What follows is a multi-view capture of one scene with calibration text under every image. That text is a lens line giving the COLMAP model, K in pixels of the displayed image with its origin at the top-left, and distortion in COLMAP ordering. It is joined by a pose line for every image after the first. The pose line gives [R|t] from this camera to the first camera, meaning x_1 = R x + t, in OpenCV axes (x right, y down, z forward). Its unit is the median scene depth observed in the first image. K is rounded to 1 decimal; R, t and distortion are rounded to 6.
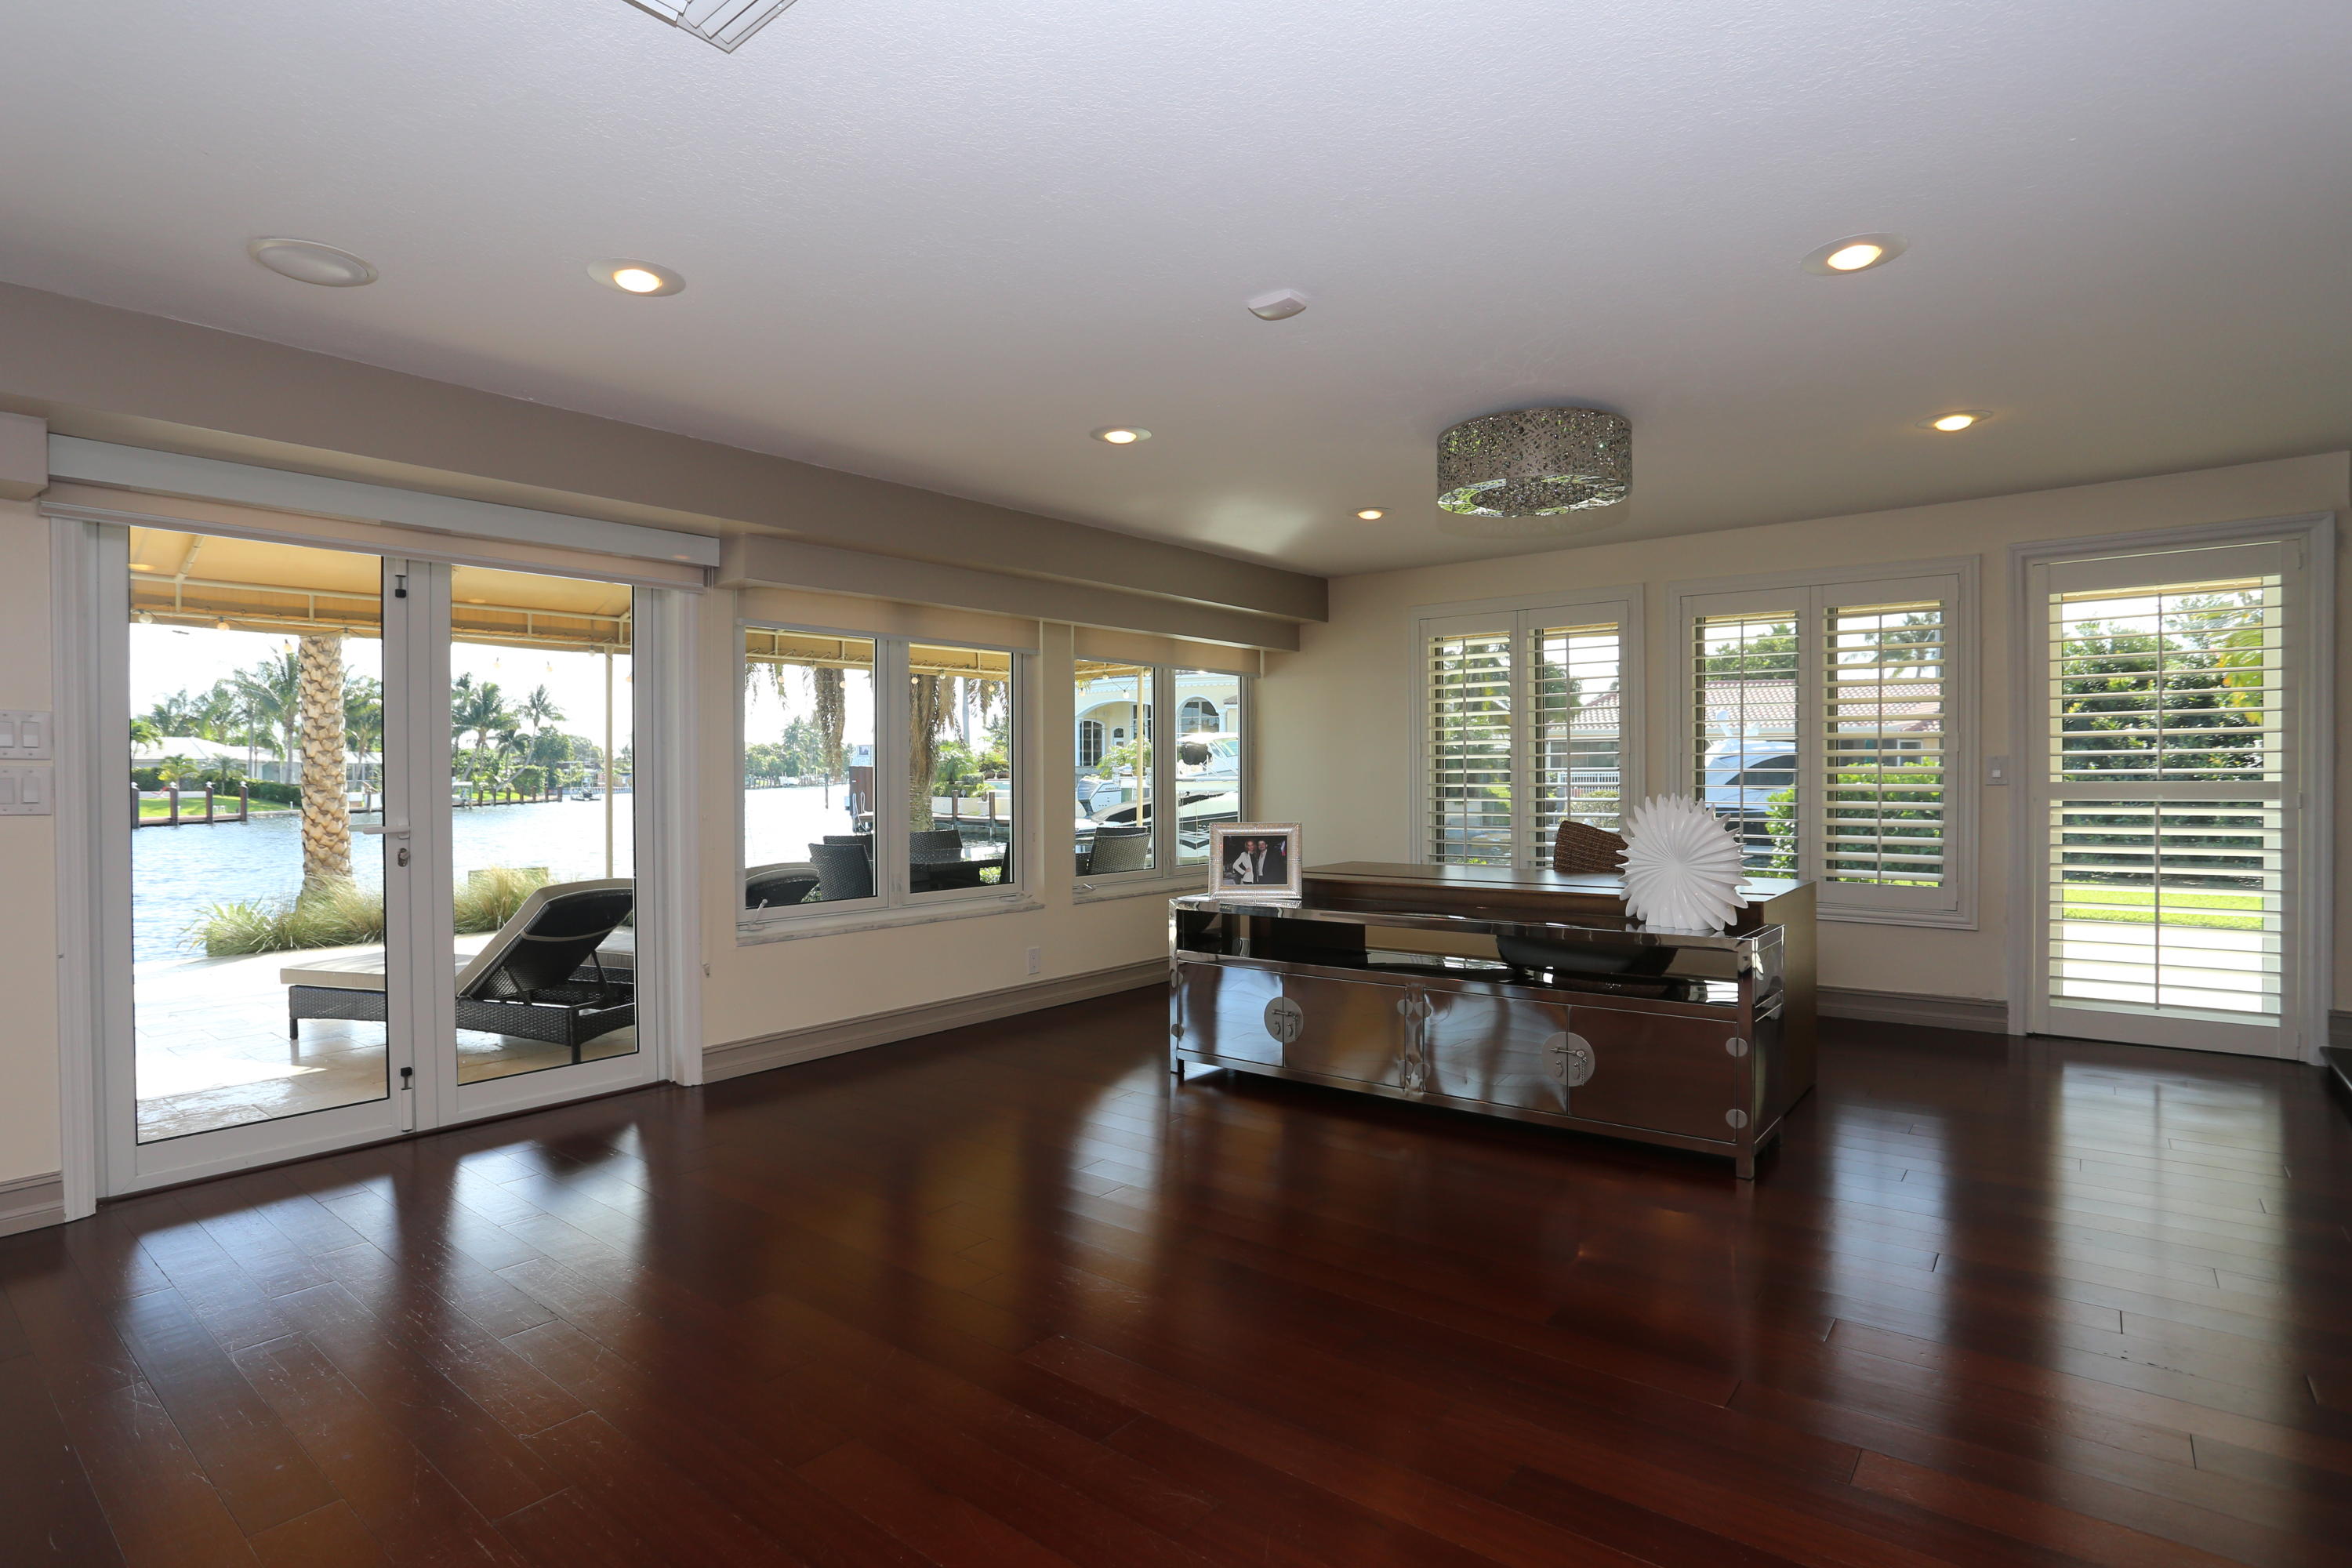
lens RADIAL K [[1172.5, 0, 1171.1], [0, 1172.5, 781.8], [0, 0, 1]] dist [-0.006933, -0.000150]
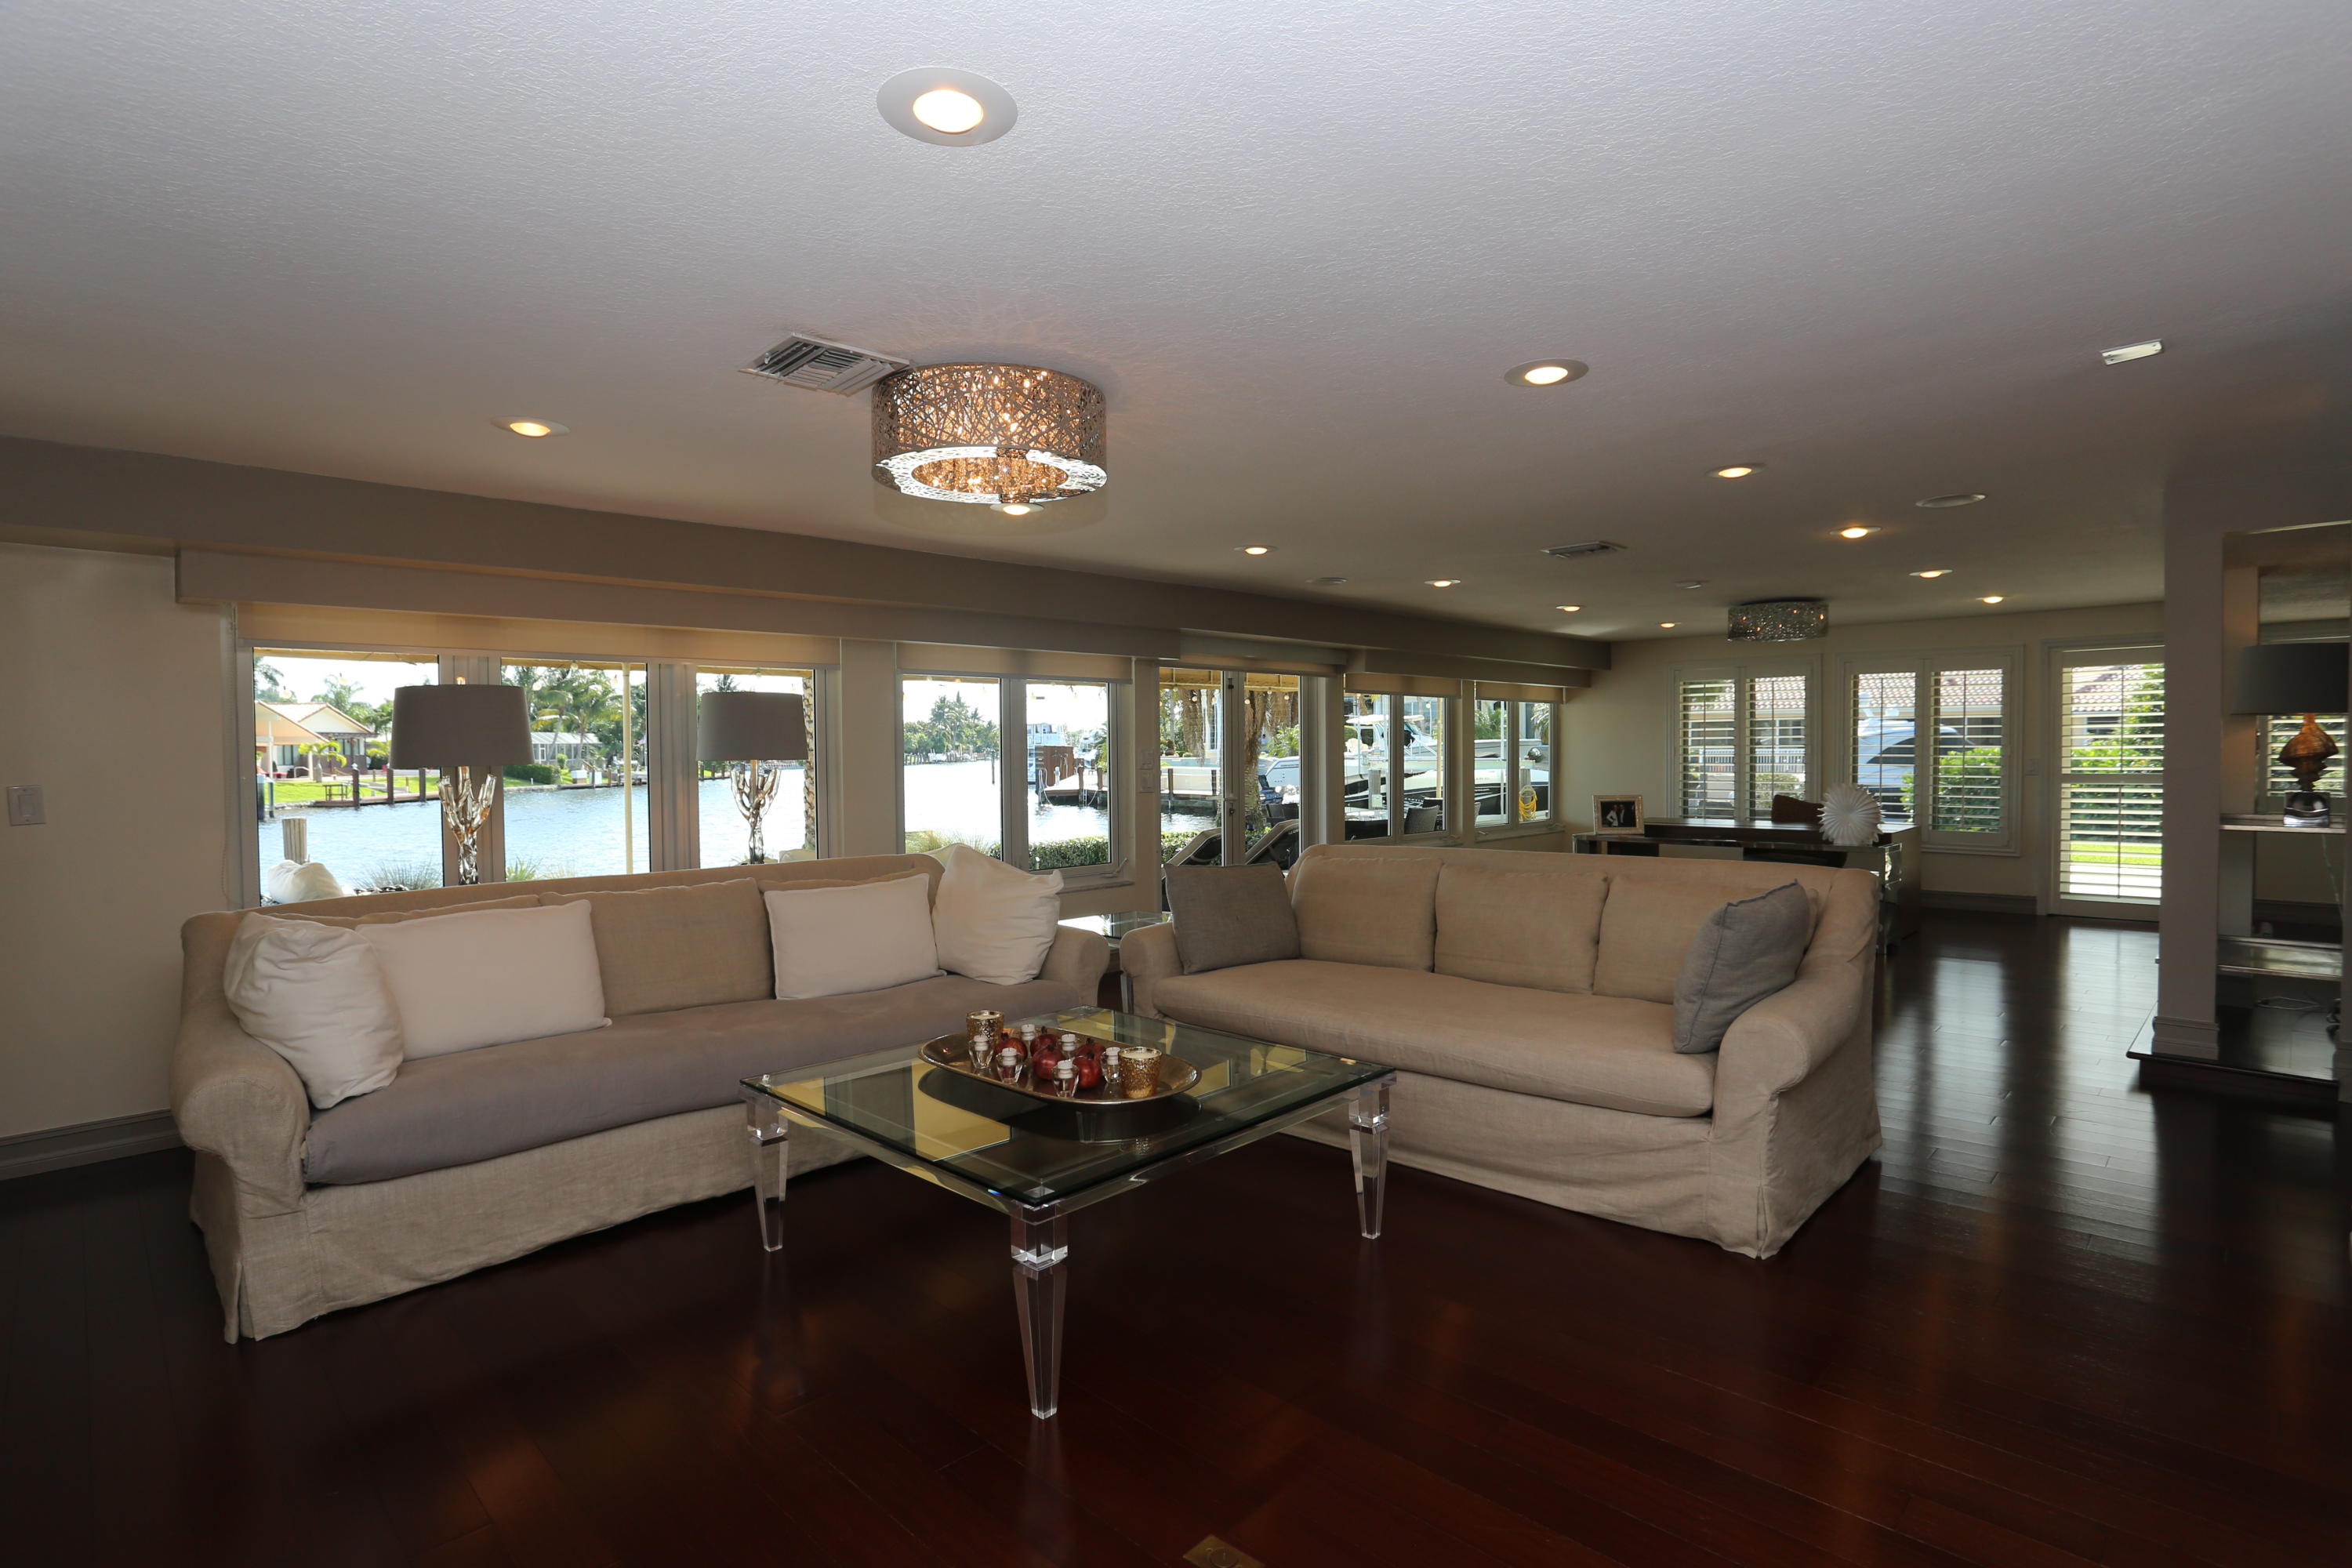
lens RADIAL K [[1172.5, 0, 1181.6], [0, 1172.5, 788.1], [0, 0, 1]] dist [-0.006933, -0.000150]
pose [[0.996388, -0.000284, -0.084916, -0.332910], [0.002591, 0.999631, 0.027058, -0.021681], [0.084877, -0.027181, 0.996021, -0.680235]]
